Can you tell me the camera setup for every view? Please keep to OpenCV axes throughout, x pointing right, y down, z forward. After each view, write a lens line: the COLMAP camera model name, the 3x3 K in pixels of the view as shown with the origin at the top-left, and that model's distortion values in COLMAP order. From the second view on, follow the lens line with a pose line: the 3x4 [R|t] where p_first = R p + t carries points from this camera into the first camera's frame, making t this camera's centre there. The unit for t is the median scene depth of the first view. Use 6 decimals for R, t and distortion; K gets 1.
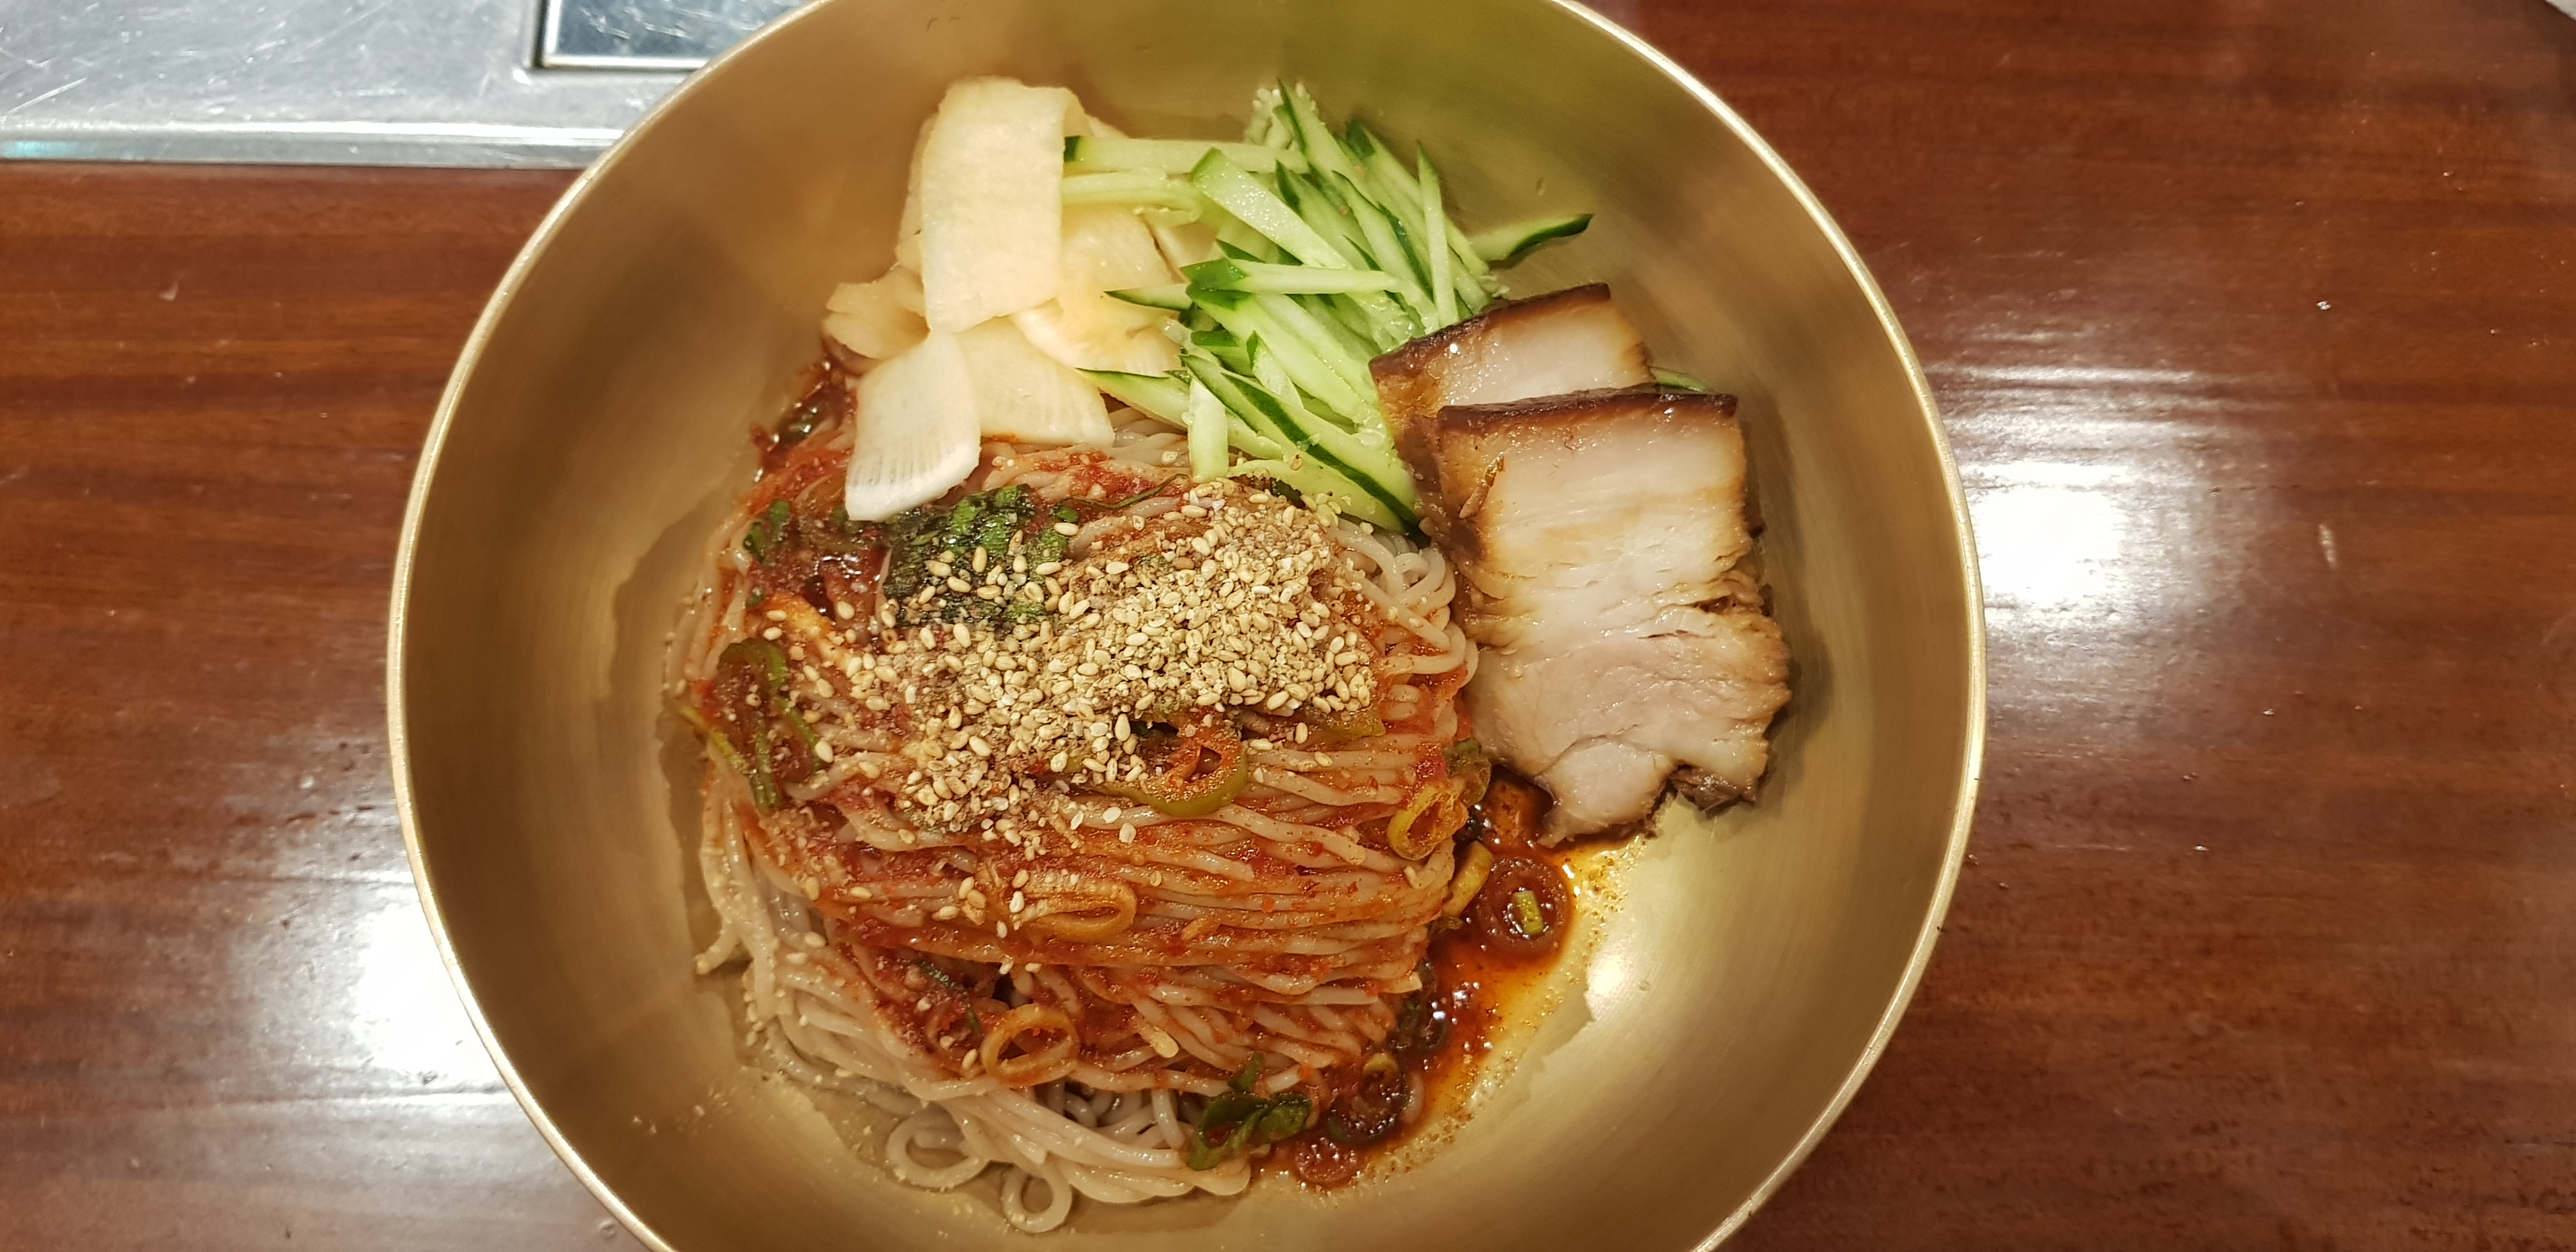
lens RADIAL K [[2066.4, 0, 1257.5], [0, 2066.4, 627.6], [0, 0, 1]] dist [0.002443, -0.006926]
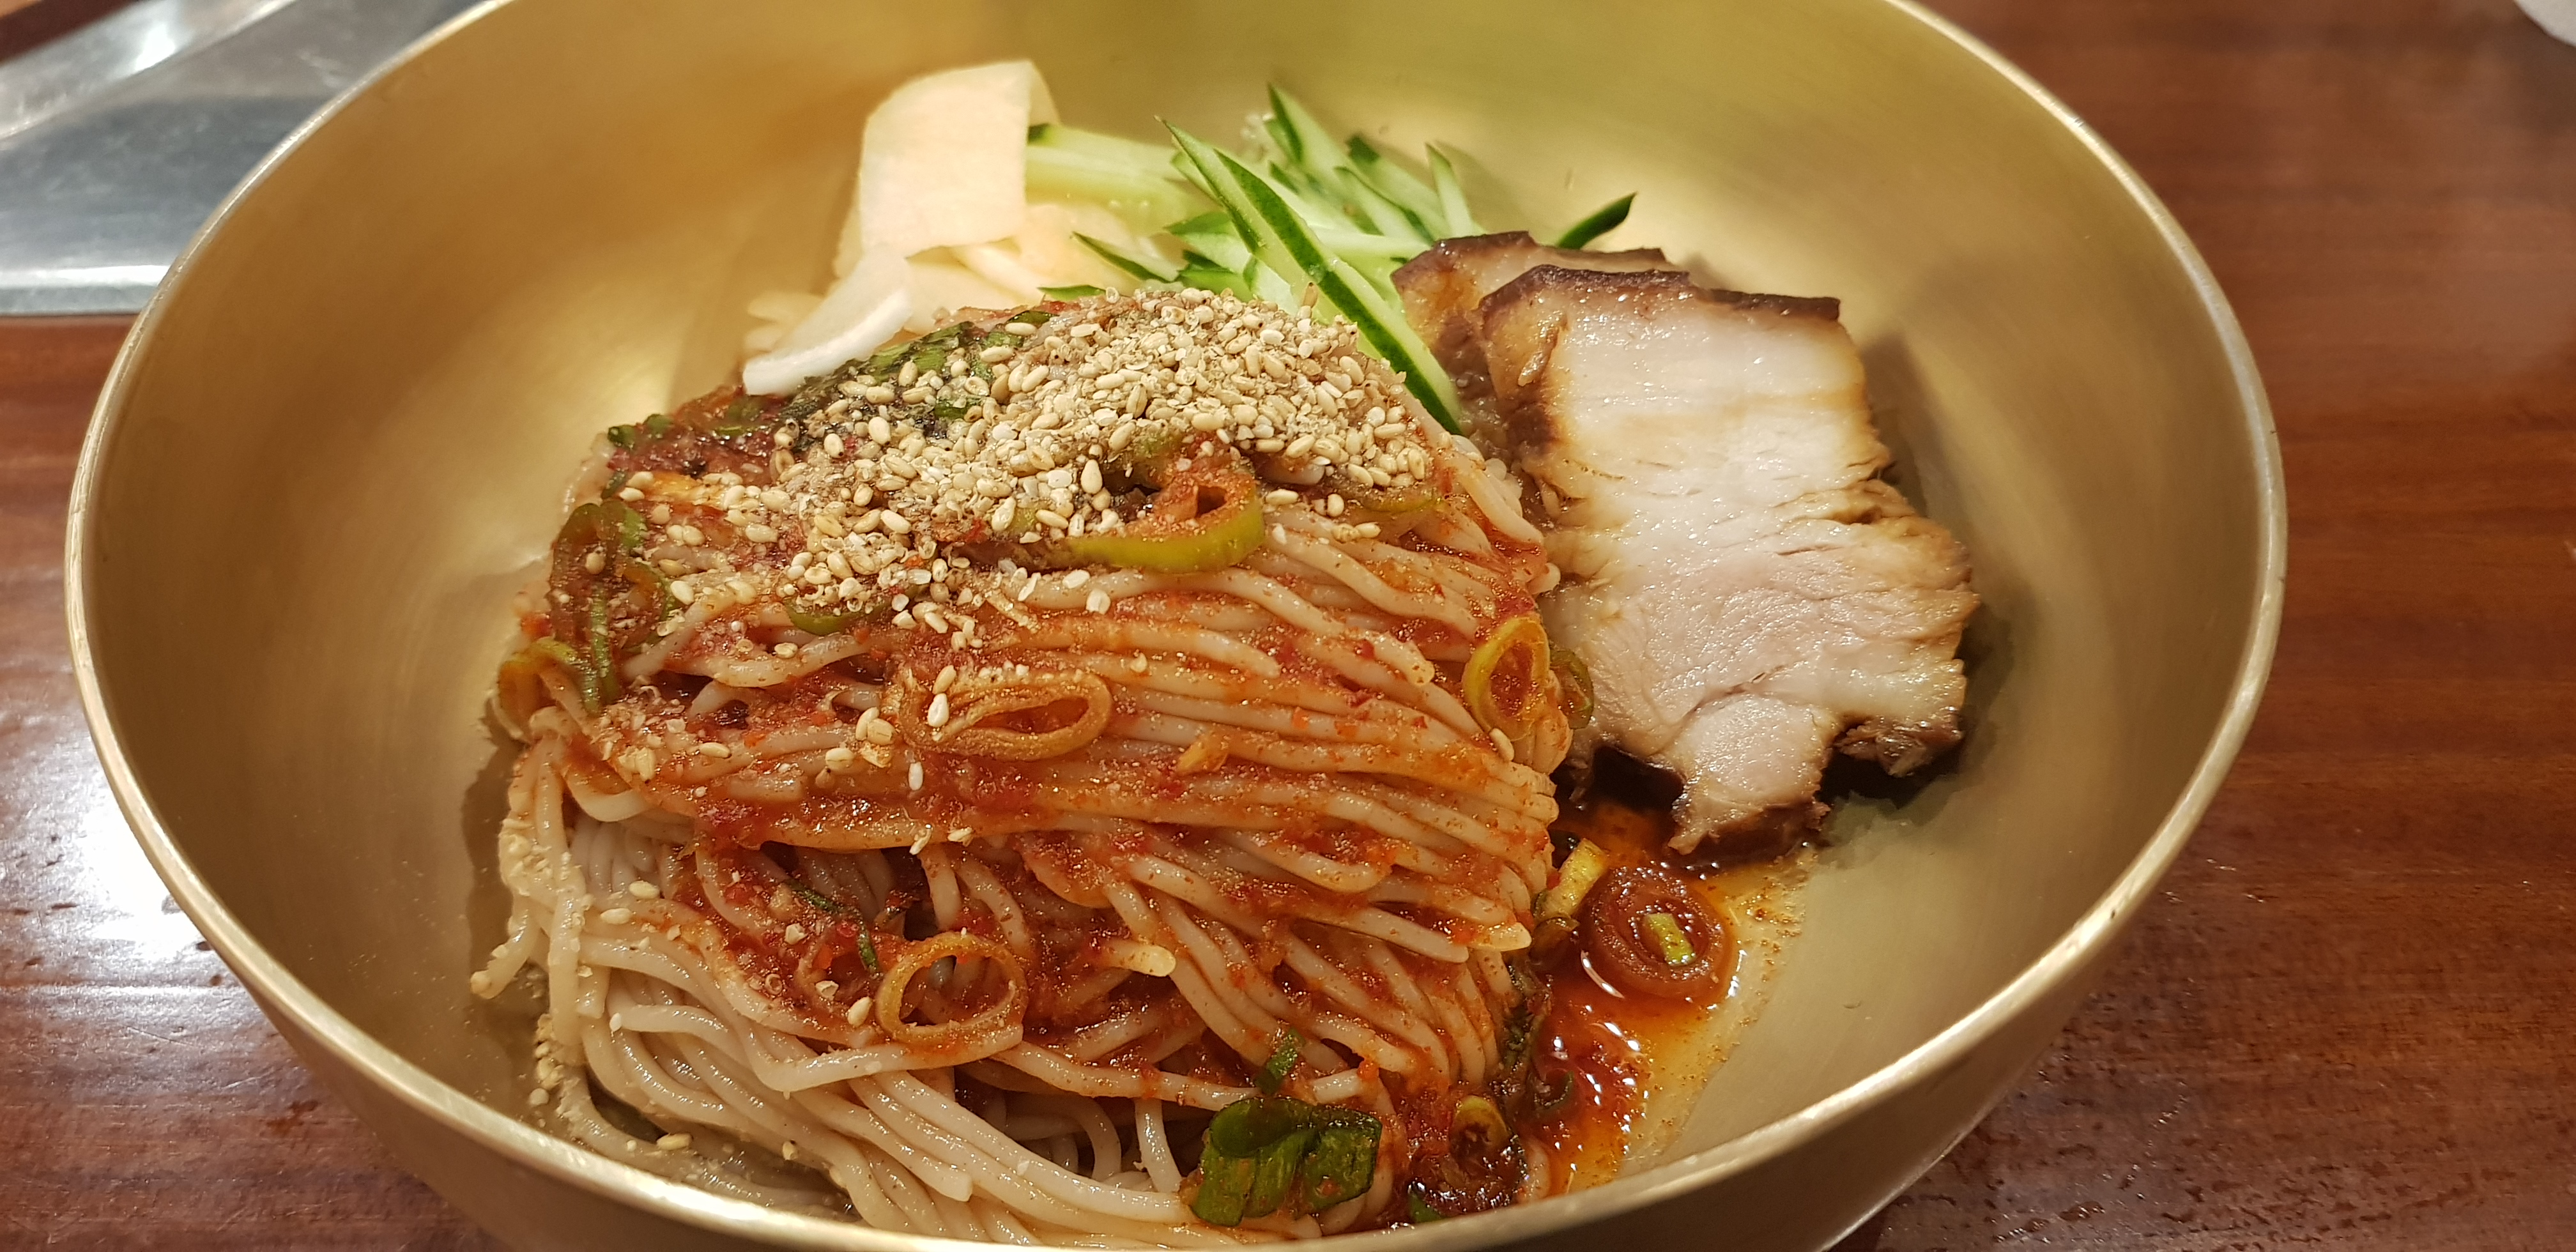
lens RADIAL K [[2102.6, 0, 1259.1], [0, 2102.6, 627.0], [0, 0, 1]] dist [0.021629, -0.100542]
pose [[0.999342, -0.032819, 0.015416, -0.018236], [0.036162, 0.871066, -0.489833, 0.441067], [0.002648, 0.490068, 0.871680, 0.359104]]
